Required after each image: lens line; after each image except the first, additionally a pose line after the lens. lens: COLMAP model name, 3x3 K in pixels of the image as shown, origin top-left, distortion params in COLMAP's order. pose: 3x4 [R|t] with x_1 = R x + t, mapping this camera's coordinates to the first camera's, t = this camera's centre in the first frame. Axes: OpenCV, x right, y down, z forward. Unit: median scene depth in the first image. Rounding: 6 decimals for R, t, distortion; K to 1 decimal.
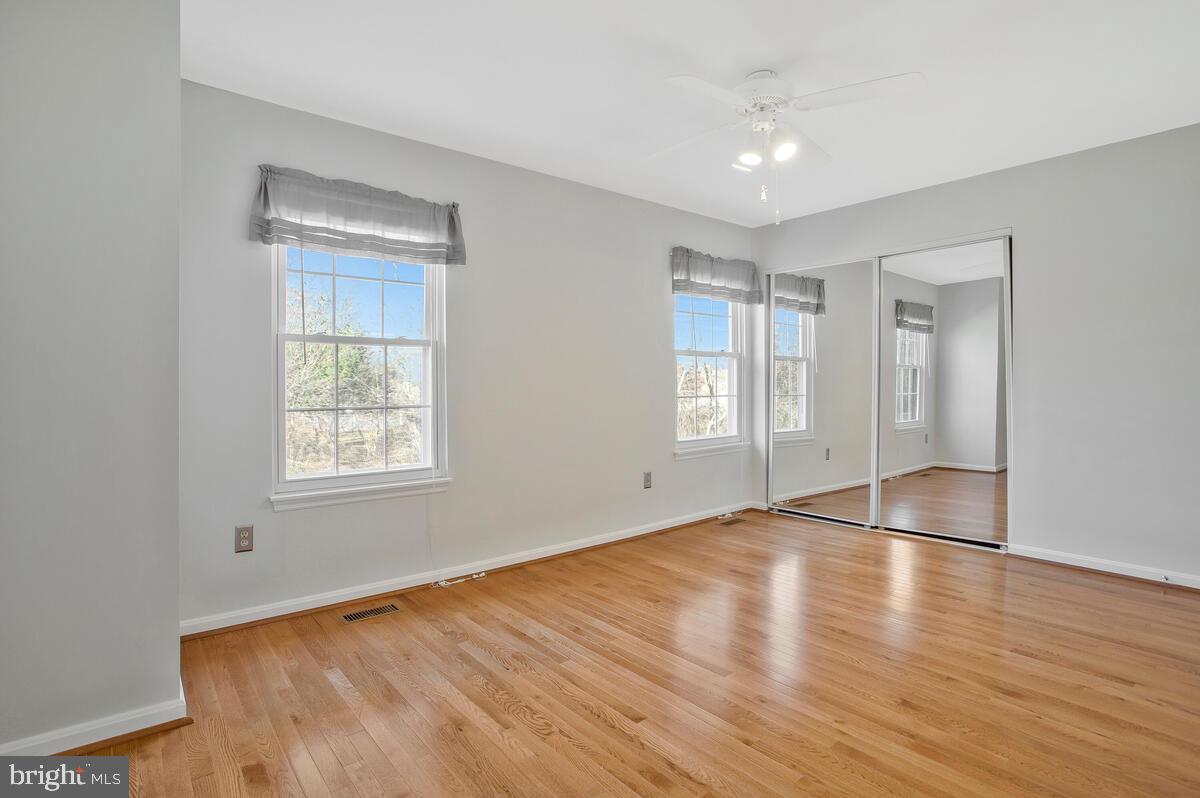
lens RADIAL K [[598.4, 0, 600.7], [0, 598.4, 393.3], [0, 0, 1]] dist [-0.068315, 0.006881]
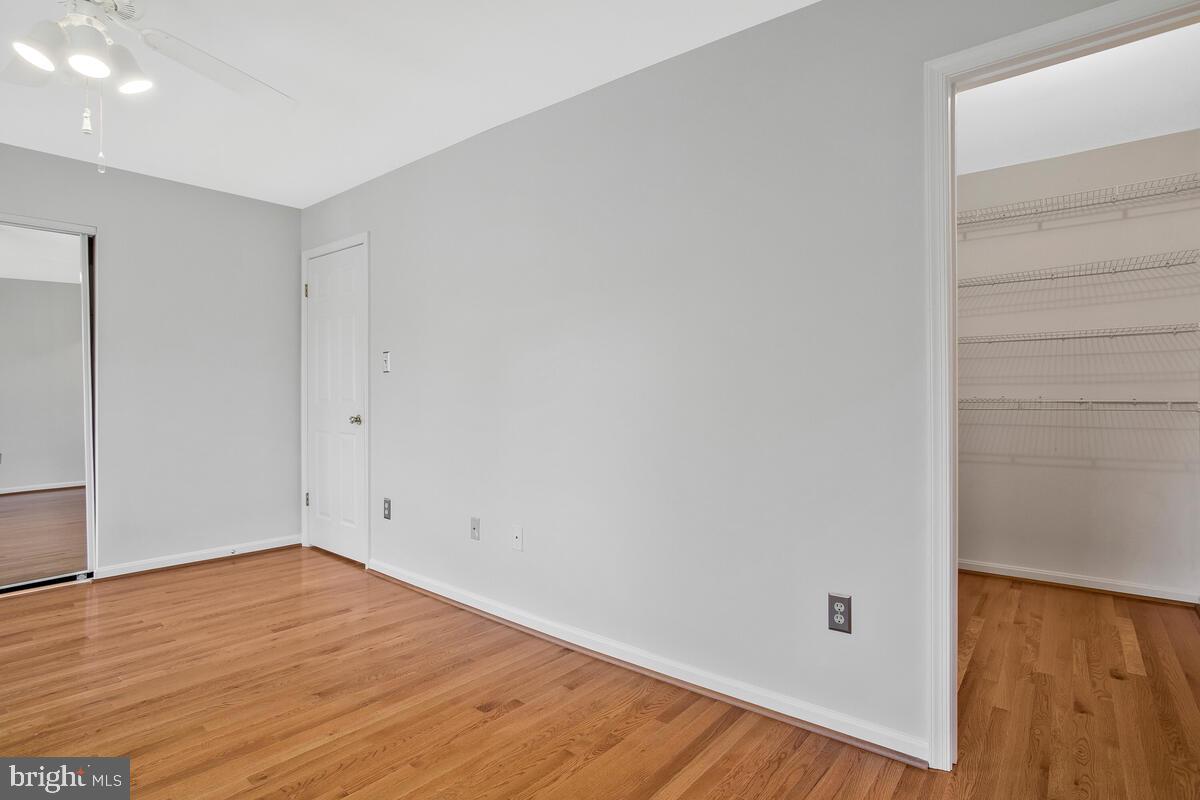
lens RADIAL K [[598.4, 0, 600.9], [0, 598.4, 396.6], [0, 0, 1]] dist [-0.068315, 0.006881]
pose [[-0.200200, -0.009669, 0.979707, -0.412831], [0.026527, 0.999531, 0.015285, -0.008920], [-0.979396, 0.029049, -0.199850, 0.465328]]
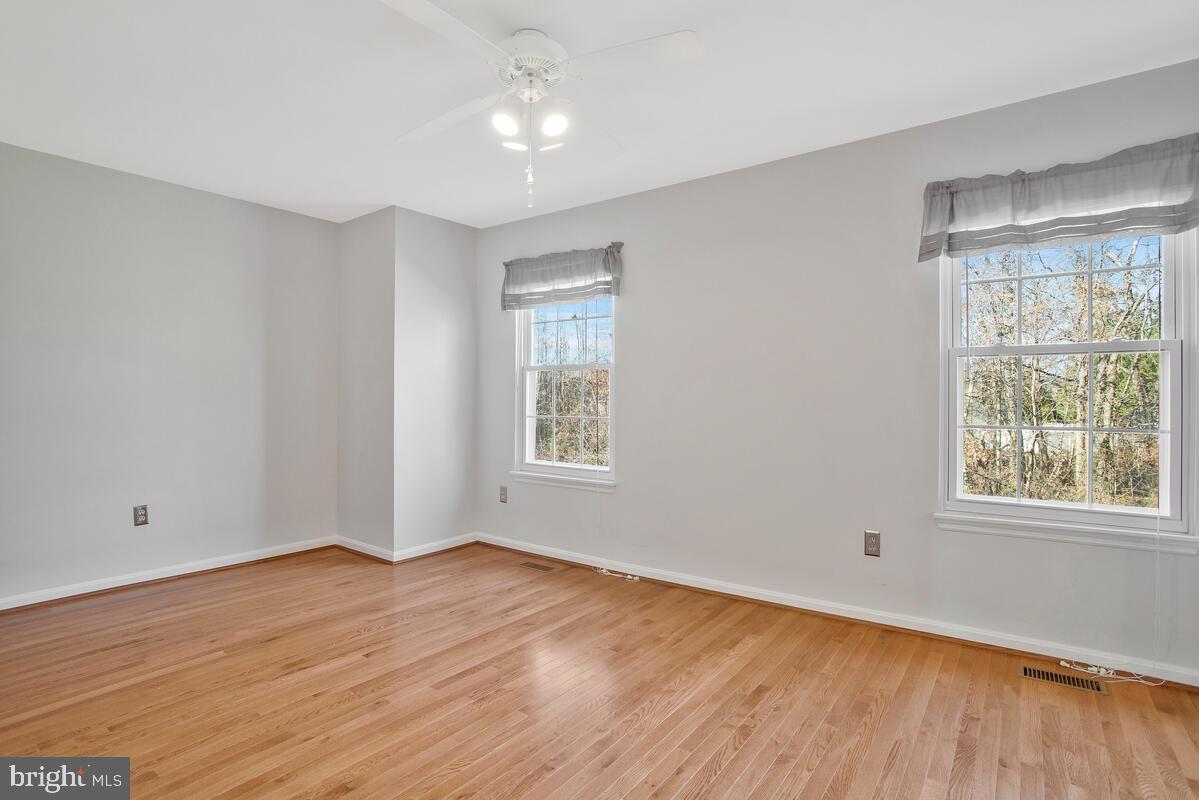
lens RADIAL K [[597.9, 0, 597.8], [0, 597.9, 398.4], [0, 0, 1]] dist [-0.068315, 0.006881]
pose [[0.224577, 0.005580, -0.974440, 0.947378], [-0.020681, 0.999786, 0.000958, -0.021597], [0.974237, 0.019938, 0.224645, 0.780035]]
